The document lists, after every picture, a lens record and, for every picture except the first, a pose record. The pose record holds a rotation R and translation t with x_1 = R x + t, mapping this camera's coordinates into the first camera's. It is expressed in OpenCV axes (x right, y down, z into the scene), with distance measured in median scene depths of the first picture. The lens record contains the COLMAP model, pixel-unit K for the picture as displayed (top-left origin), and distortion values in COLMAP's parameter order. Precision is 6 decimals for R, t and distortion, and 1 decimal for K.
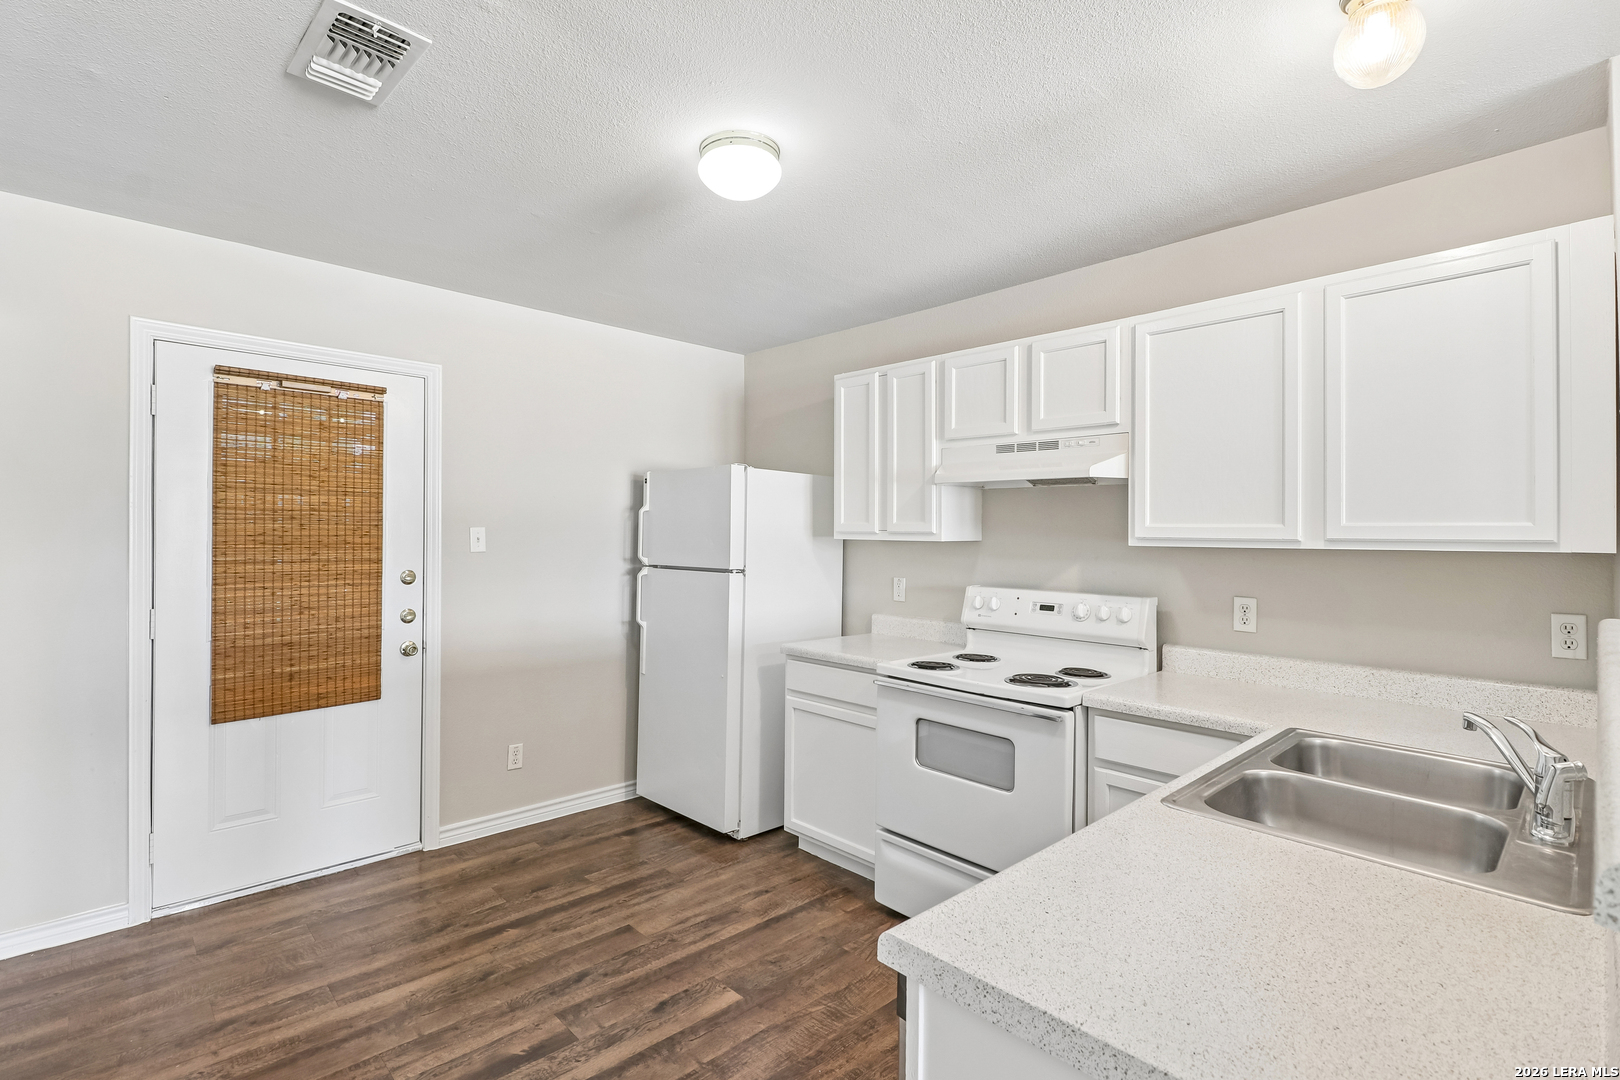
lens RADIAL K [[755.0, 0, 790.0], [0, 755.0, 525.3], [0, 0, 1]] dist [0.000388, -0.016781]
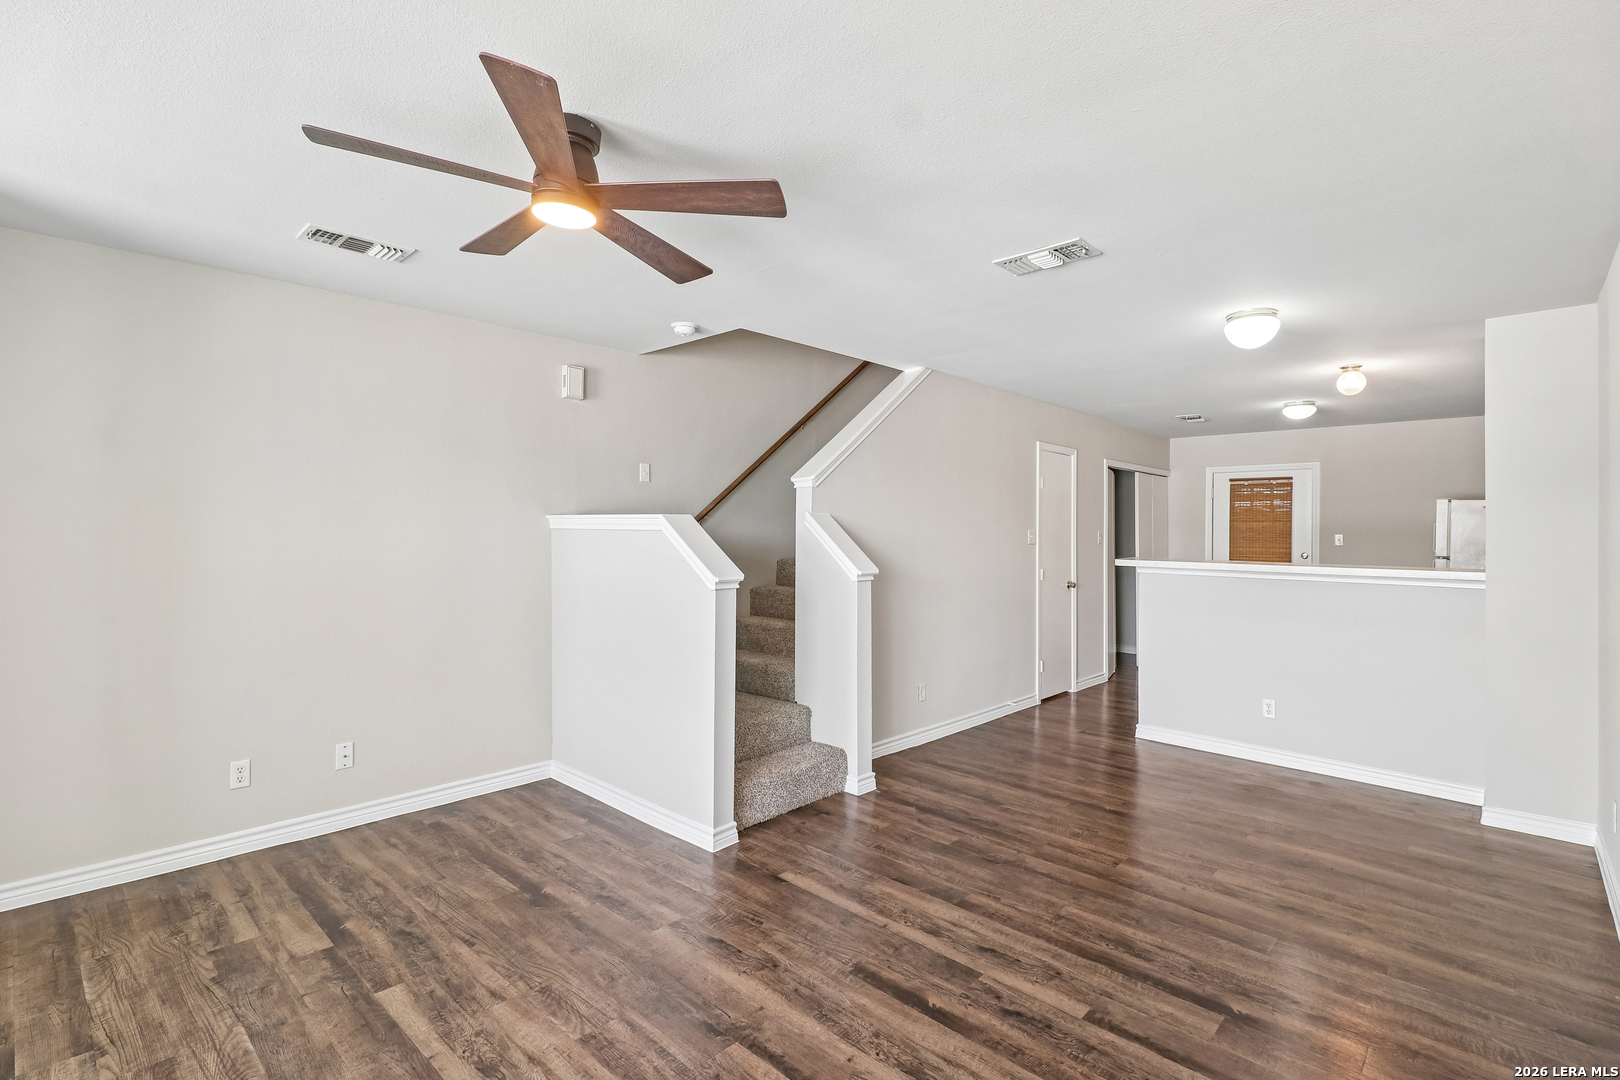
lens RADIAL K [[755.0, 0, 790.0], [0, 755.0, 525.3], [0, 0, 1]] dist [0.000388, -0.016781]
pose [[0.046770, -0.014130, -0.998806, 1.822621], [0.004542, 0.999893, -0.013932, -0.000168], [0.998895, -0.003885, 0.046829, -0.734411]]
